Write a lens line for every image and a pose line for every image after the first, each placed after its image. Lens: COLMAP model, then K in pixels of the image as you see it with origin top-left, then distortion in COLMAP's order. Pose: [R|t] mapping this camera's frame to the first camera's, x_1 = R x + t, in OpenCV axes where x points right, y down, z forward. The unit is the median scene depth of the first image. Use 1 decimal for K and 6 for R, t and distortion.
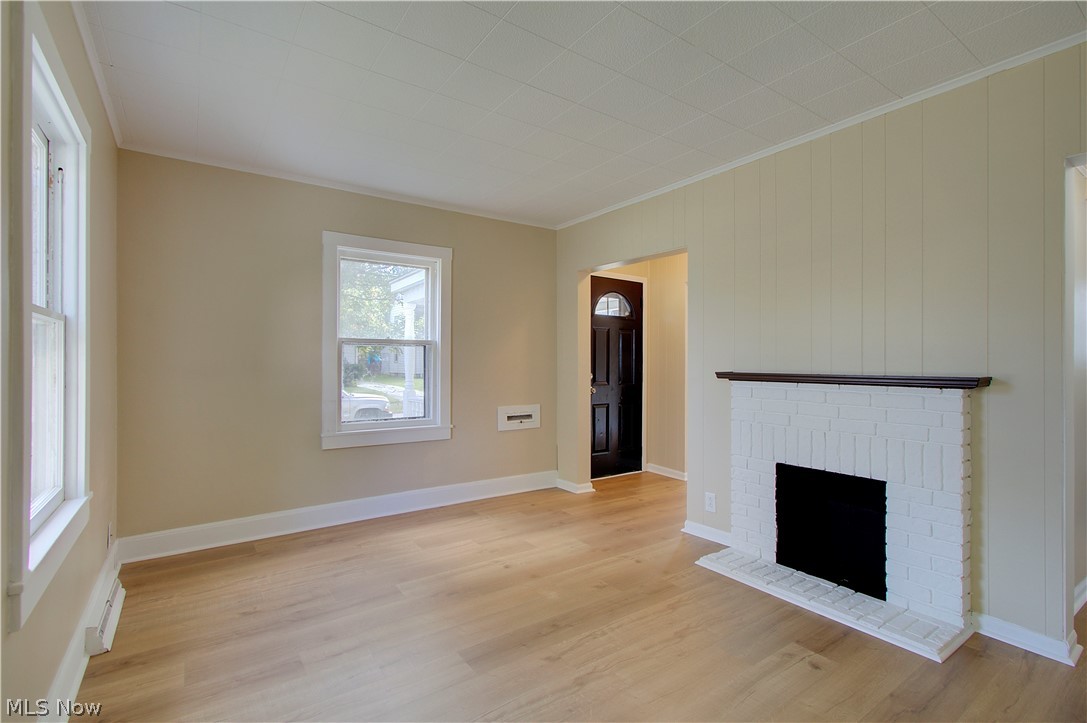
lens RADIAL K [[501.9, 0, 516.9], [0, 501.9, 360.9], [0, 0, 1]] dist [0.002184, 0.000350]
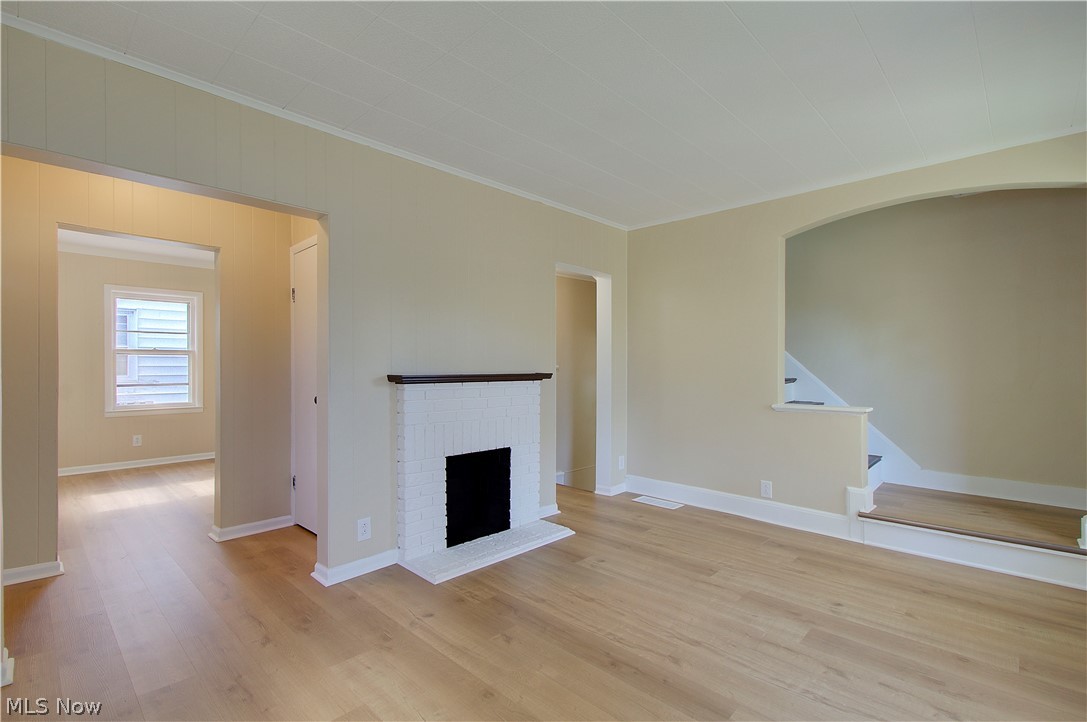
lens RADIAL K [[501.9, 0, 547.1], [0, 501.9, 365.2], [0, 0, 1]] dist [0.002184, 0.000350]
pose [[-0.227156, -0.003367, 0.973853, -0.658870], [-0.002840, 0.999992, 0.002795, 0.000687], [-0.973854, -0.002131, -0.227163, 1.147321]]
